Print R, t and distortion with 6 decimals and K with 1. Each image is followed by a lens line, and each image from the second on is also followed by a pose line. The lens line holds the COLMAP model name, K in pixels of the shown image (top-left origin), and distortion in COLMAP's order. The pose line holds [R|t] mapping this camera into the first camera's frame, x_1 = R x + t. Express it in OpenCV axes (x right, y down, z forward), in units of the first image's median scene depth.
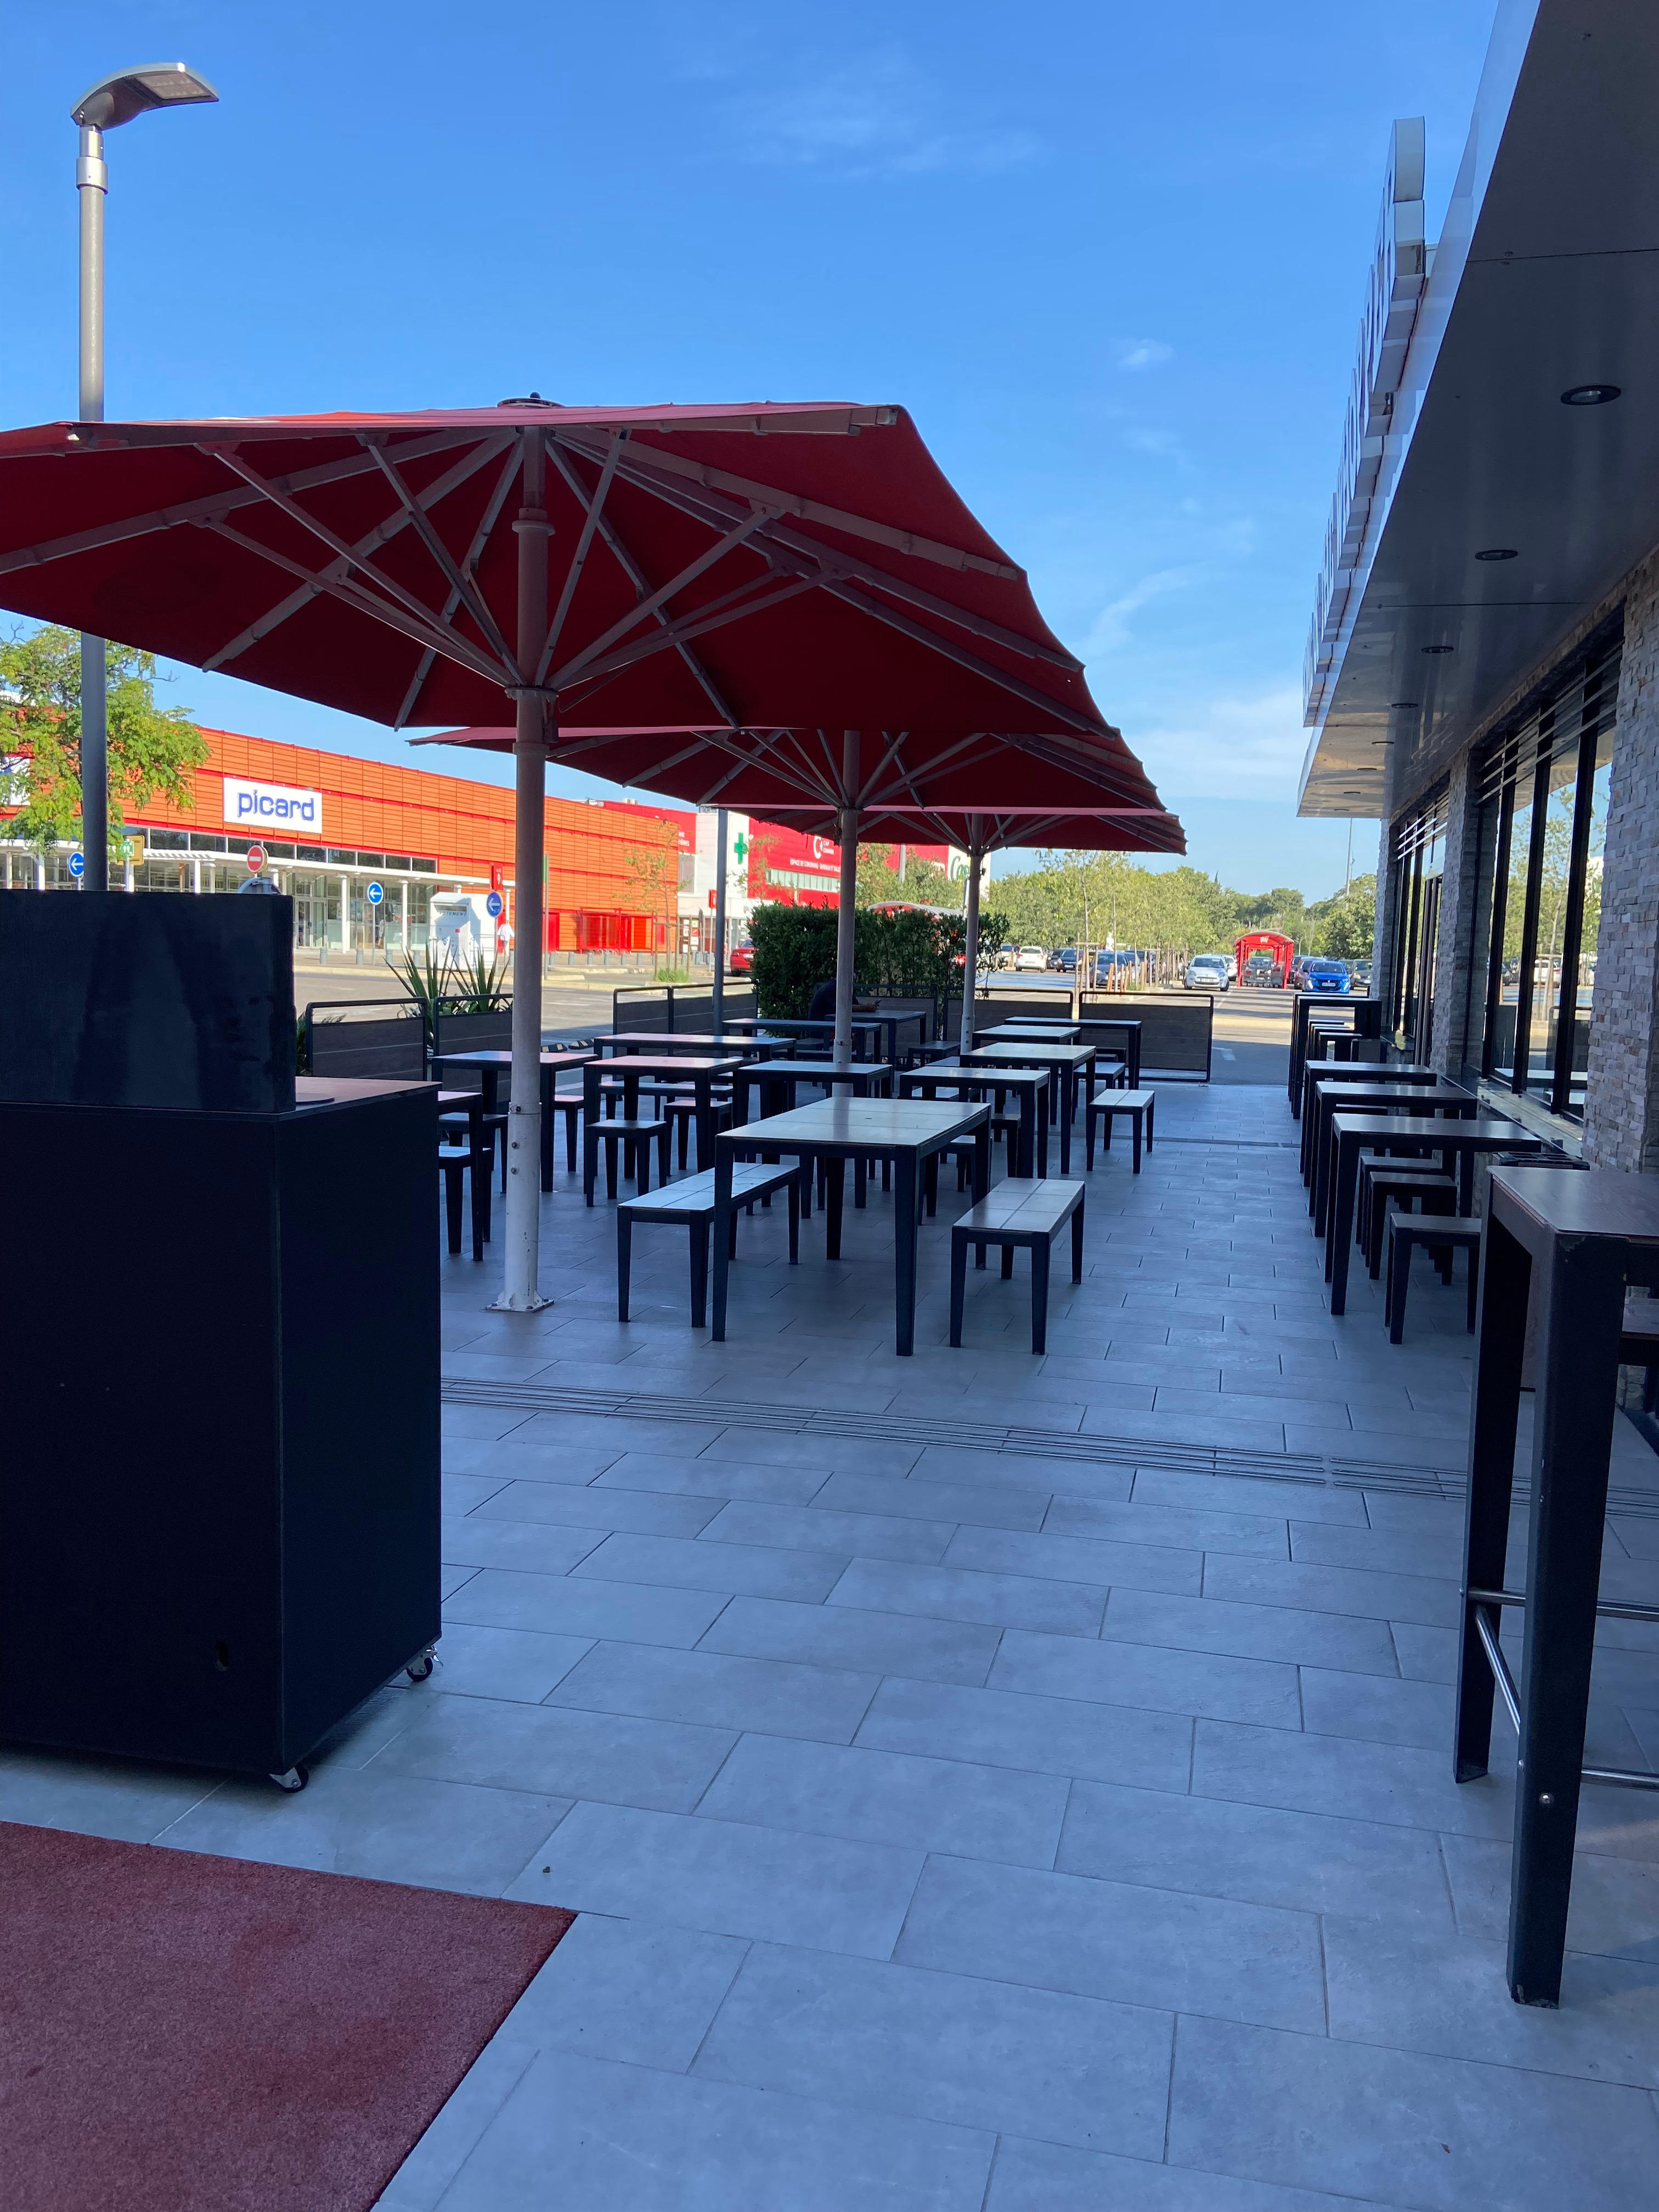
lens RADIAL K [[1683.0, 0, 832.6], [0, 1683.0, 1107.1], [0, 0, 1]] dist [-0.008374, -0.012515]
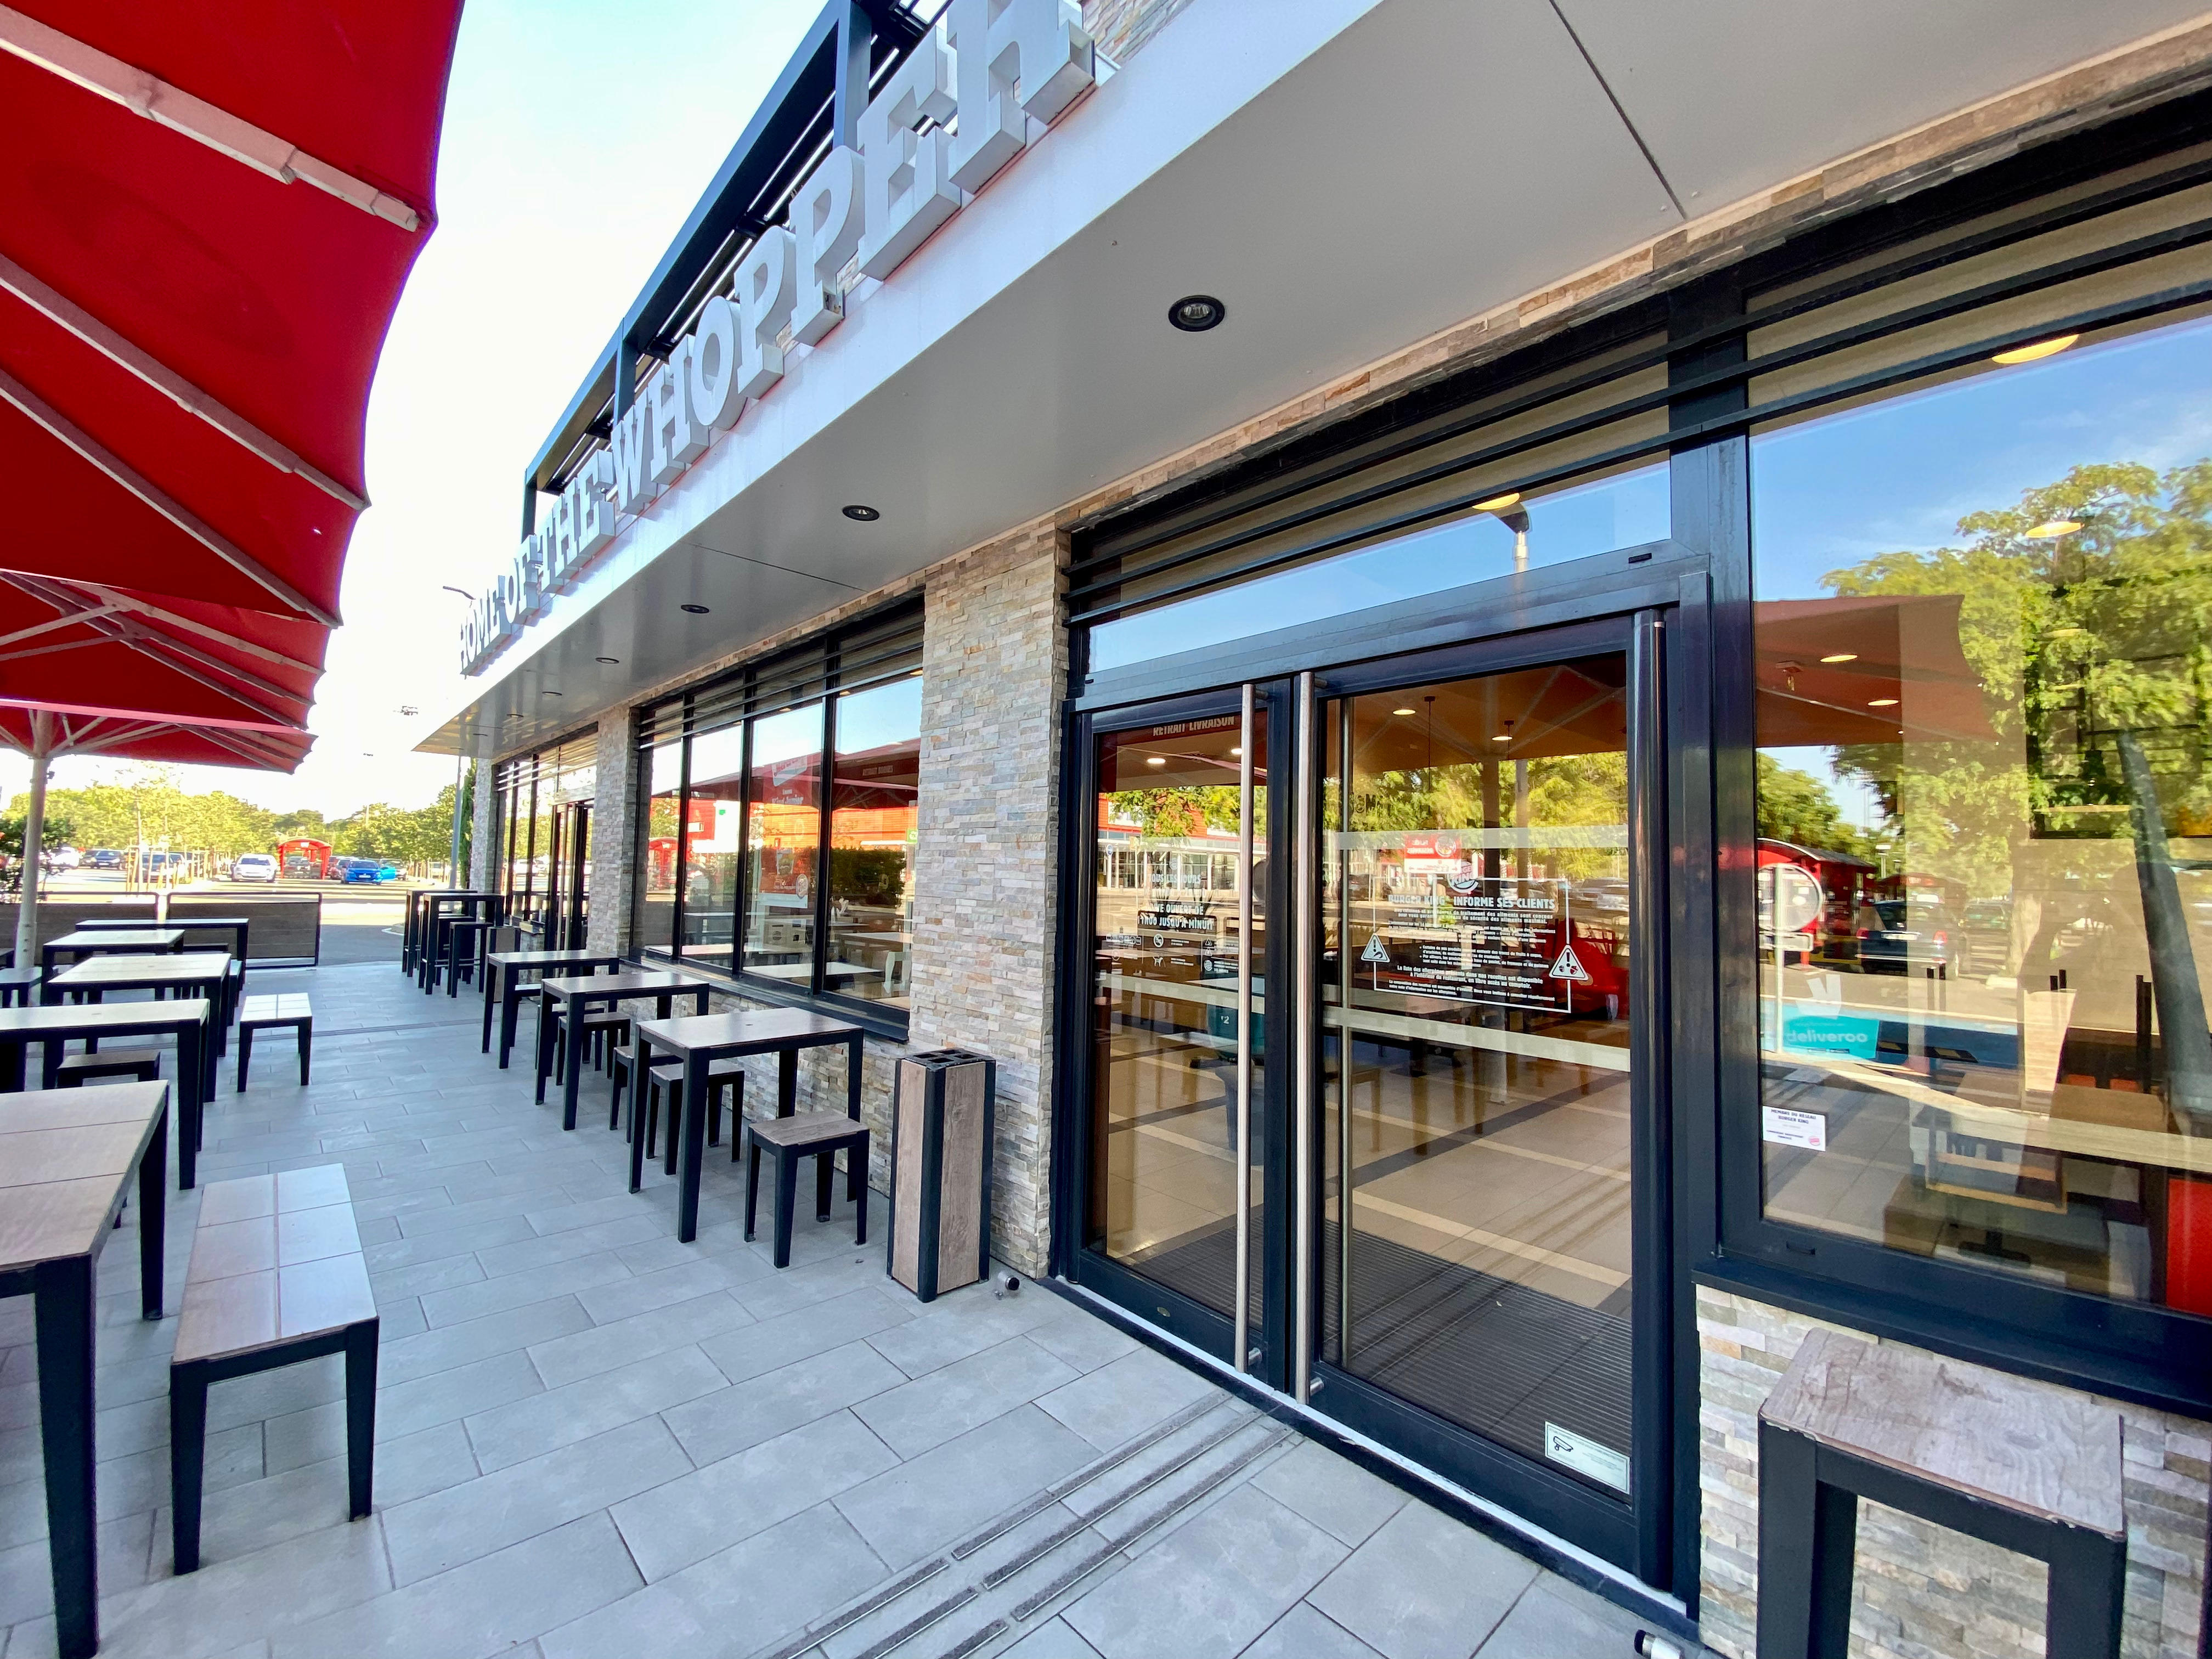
lens RADIAL K [[898.8, 0, 1106.1], [0, 898.8, 823.3], [0, 0, 1]] dist [-0.012930, -0.000631]
pose [[0.545809, 0.031409, 0.837321, -0.002726], [0.073861, 0.993604, -0.085417, -0.020364], [-0.834648, 0.108467, 0.539998, 0.186959]]
